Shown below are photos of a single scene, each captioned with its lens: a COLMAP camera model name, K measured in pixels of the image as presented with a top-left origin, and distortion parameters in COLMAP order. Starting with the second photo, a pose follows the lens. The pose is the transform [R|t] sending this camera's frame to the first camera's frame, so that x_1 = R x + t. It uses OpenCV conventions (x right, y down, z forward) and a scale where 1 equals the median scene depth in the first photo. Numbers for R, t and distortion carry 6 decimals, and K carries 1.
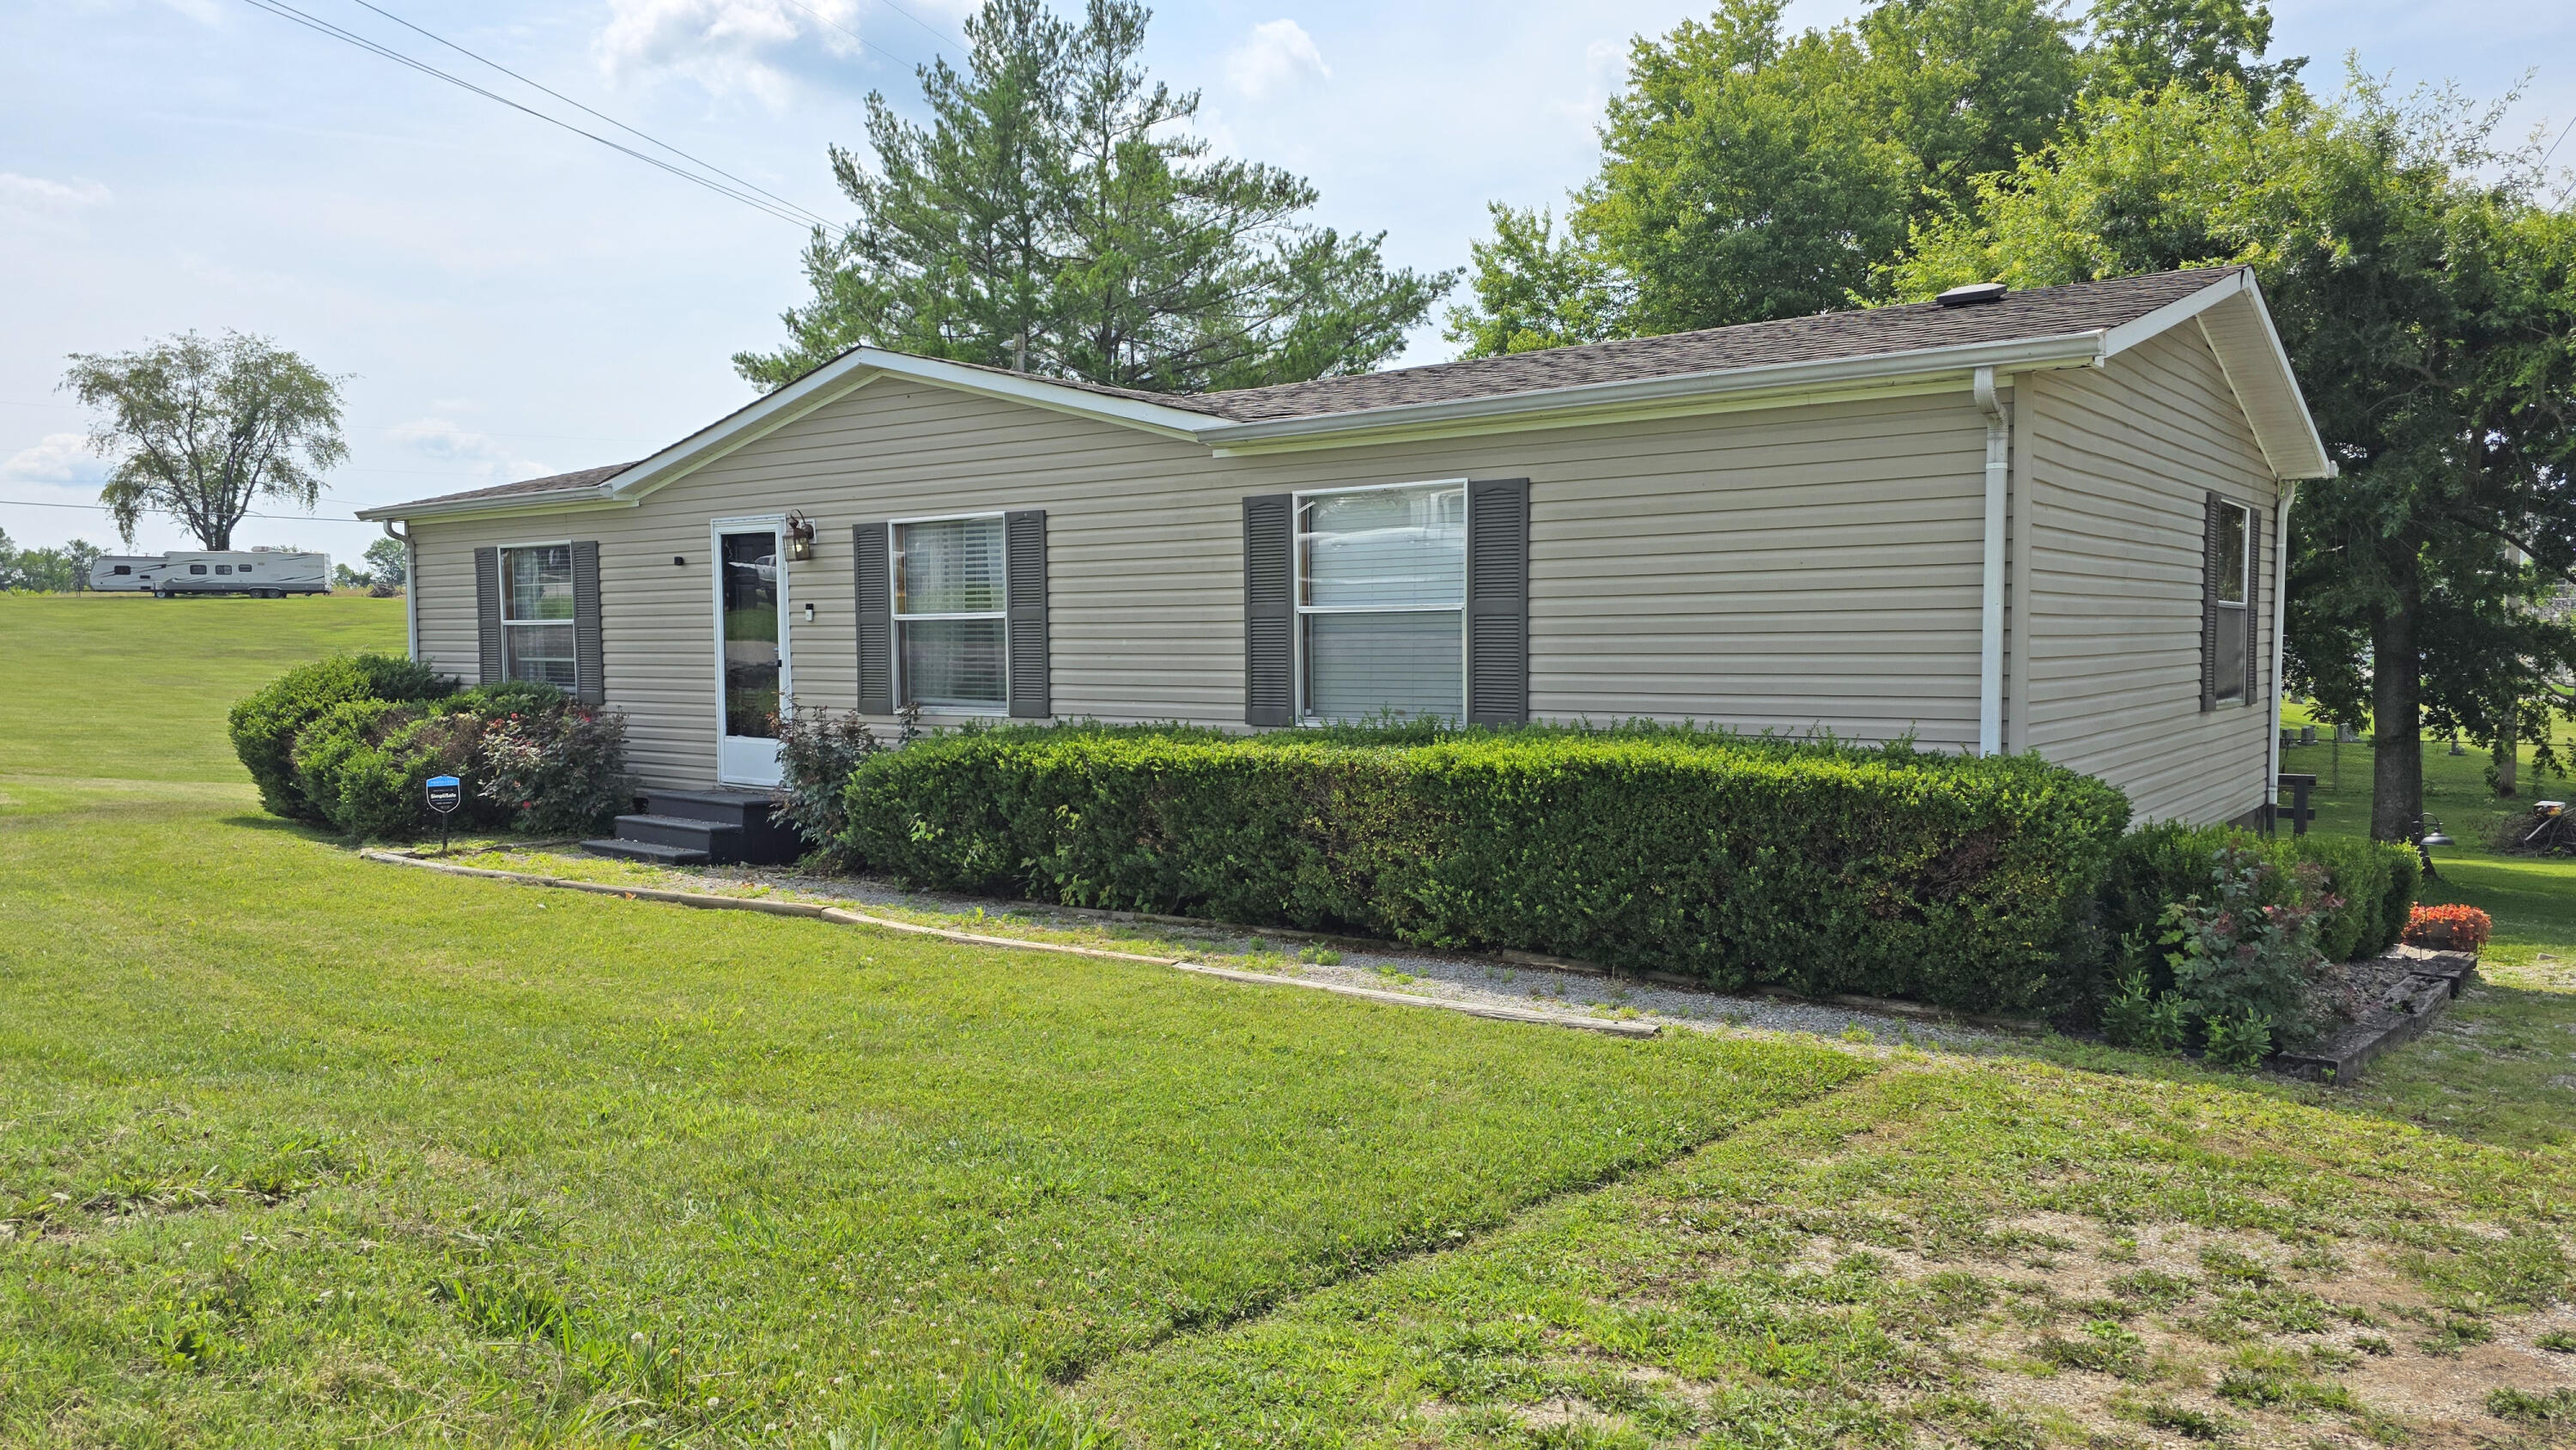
lens RADIAL K [[1733.3, 0, 1288.0], [0, 1733.3, 725.0], [0, 0, 1]] dist [0.097544, -0.001131]
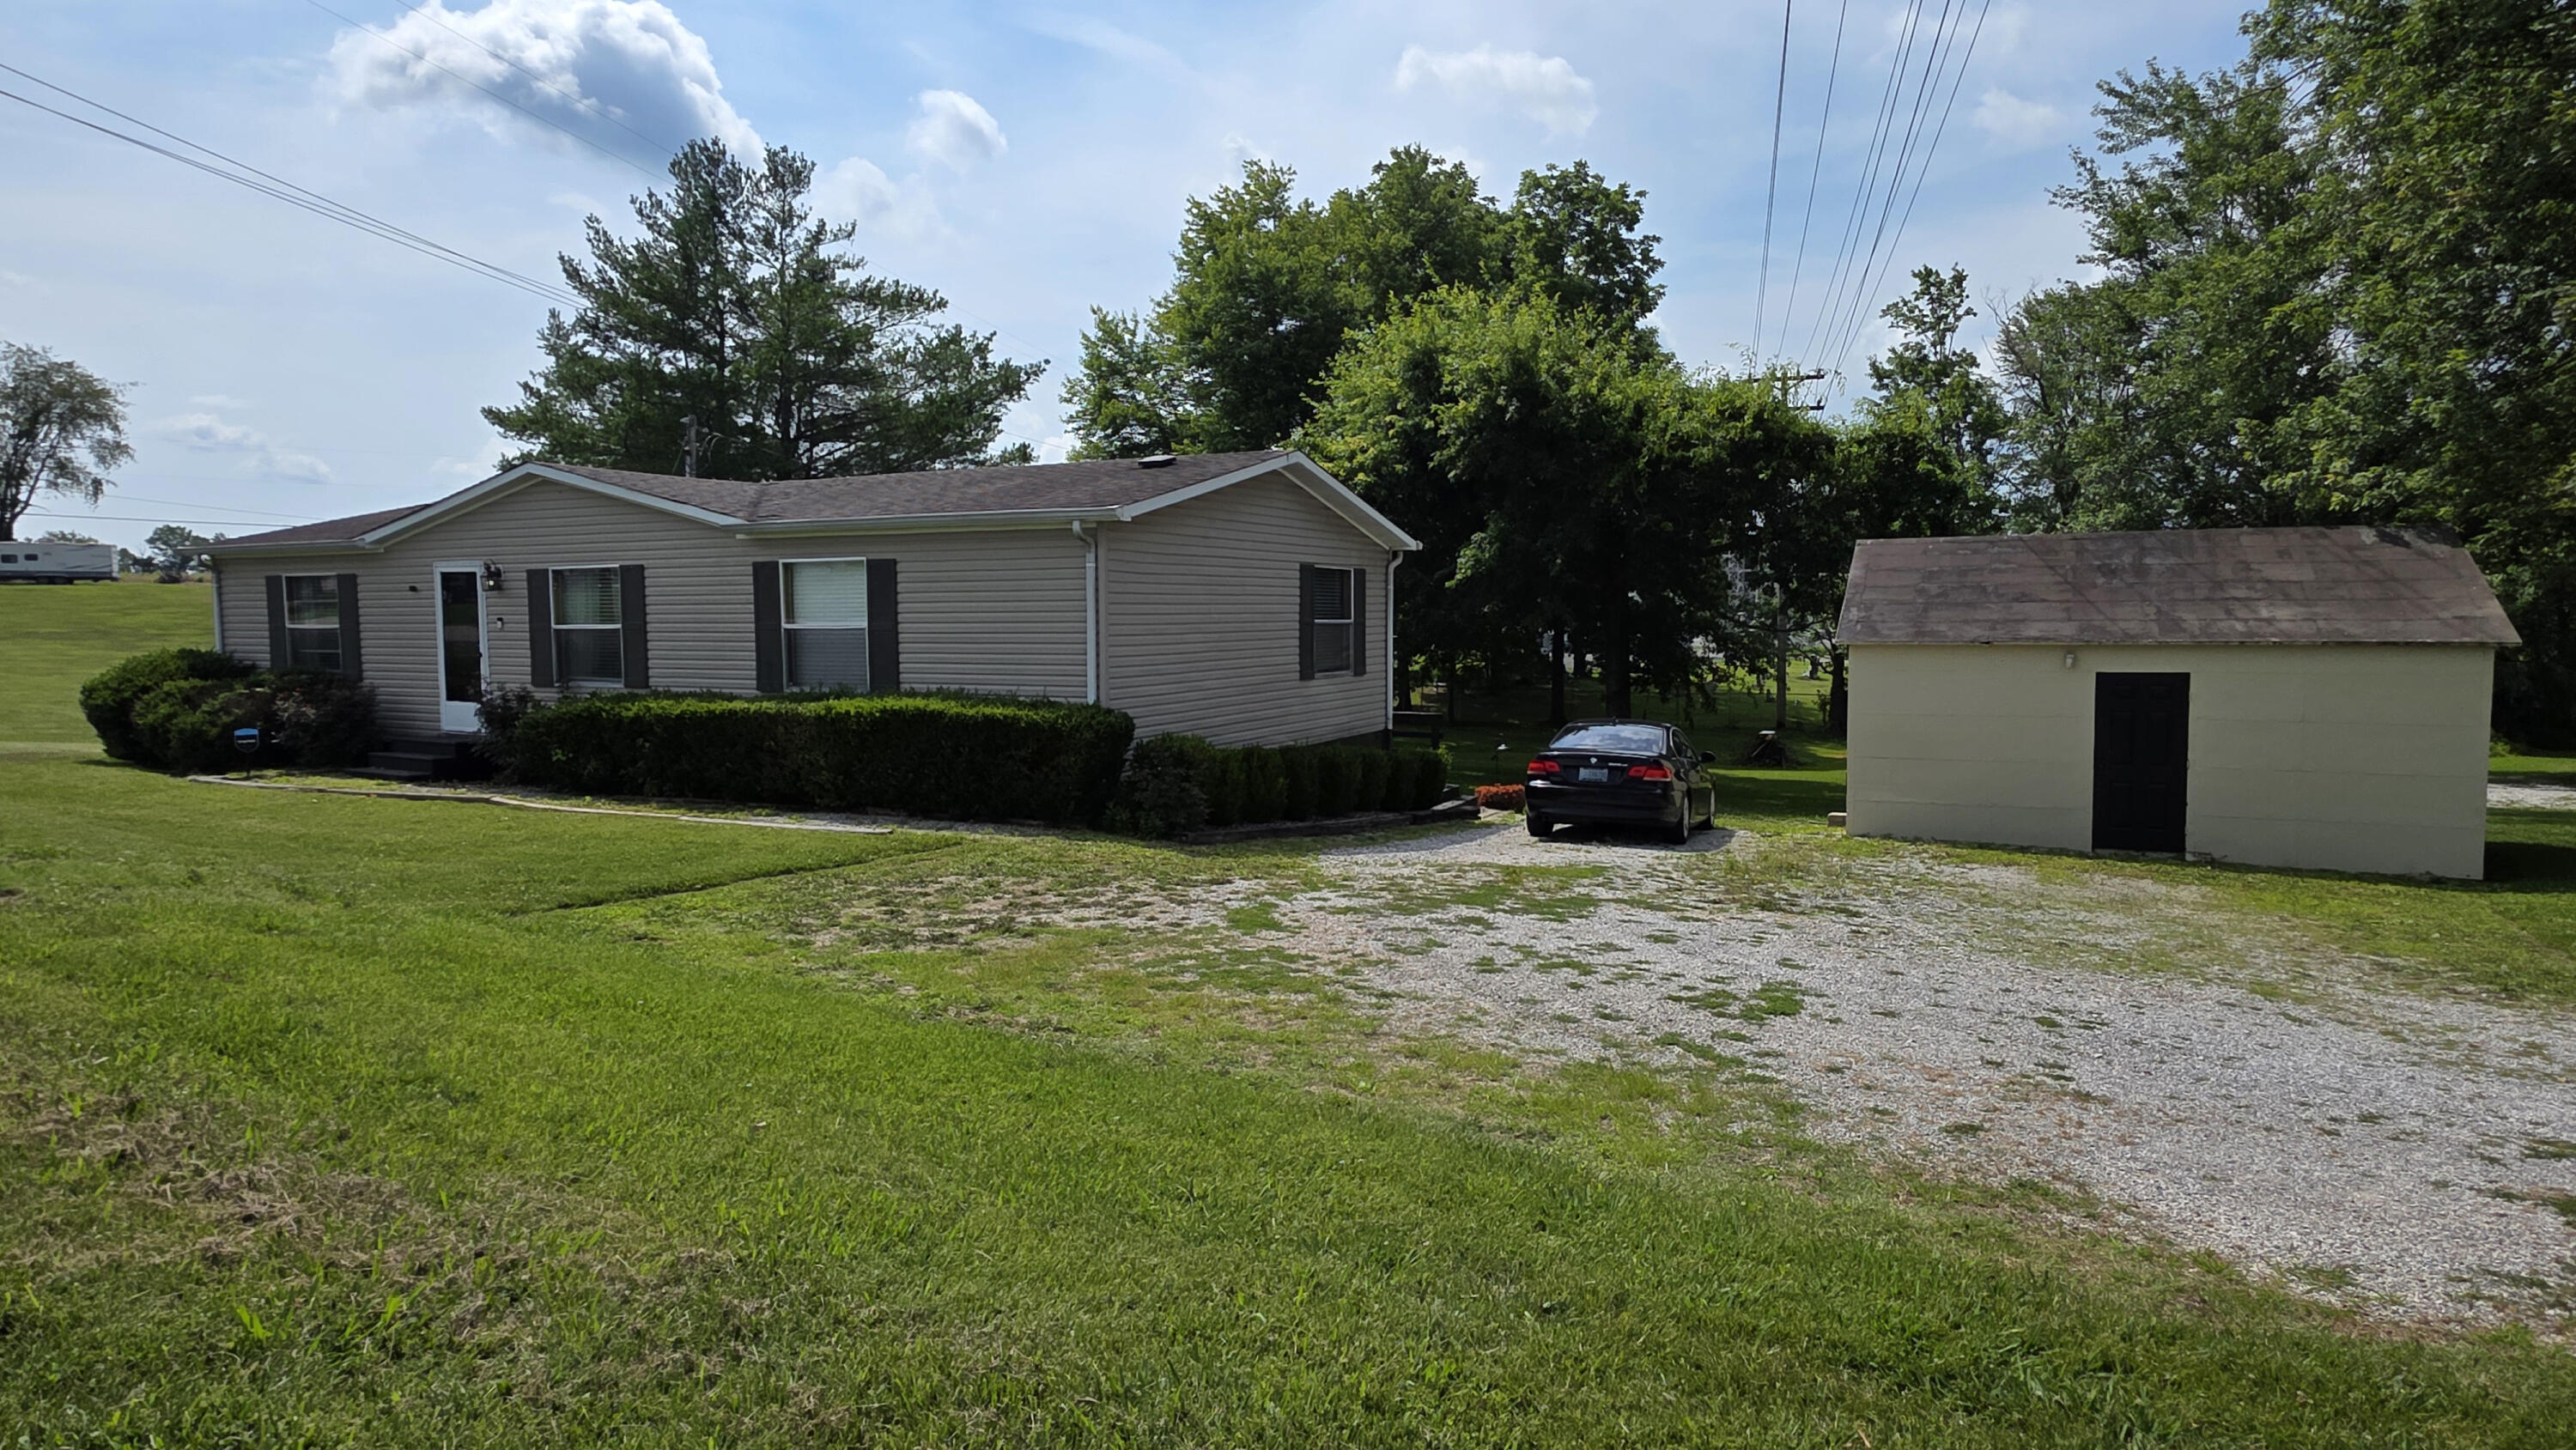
lens RADIAL K [[1405.7, 0, 1286.9], [0, 1405.7, 713.0], [0, 0, 1]] dist [-0.002852, 0.034419]
pose [[0.981078, -0.011822, 0.193254, 0.154417], [0.008420, 0.999795, 0.018416, 0.000000], [-0.193432, -0.016440, 0.980976, -0.342948]]
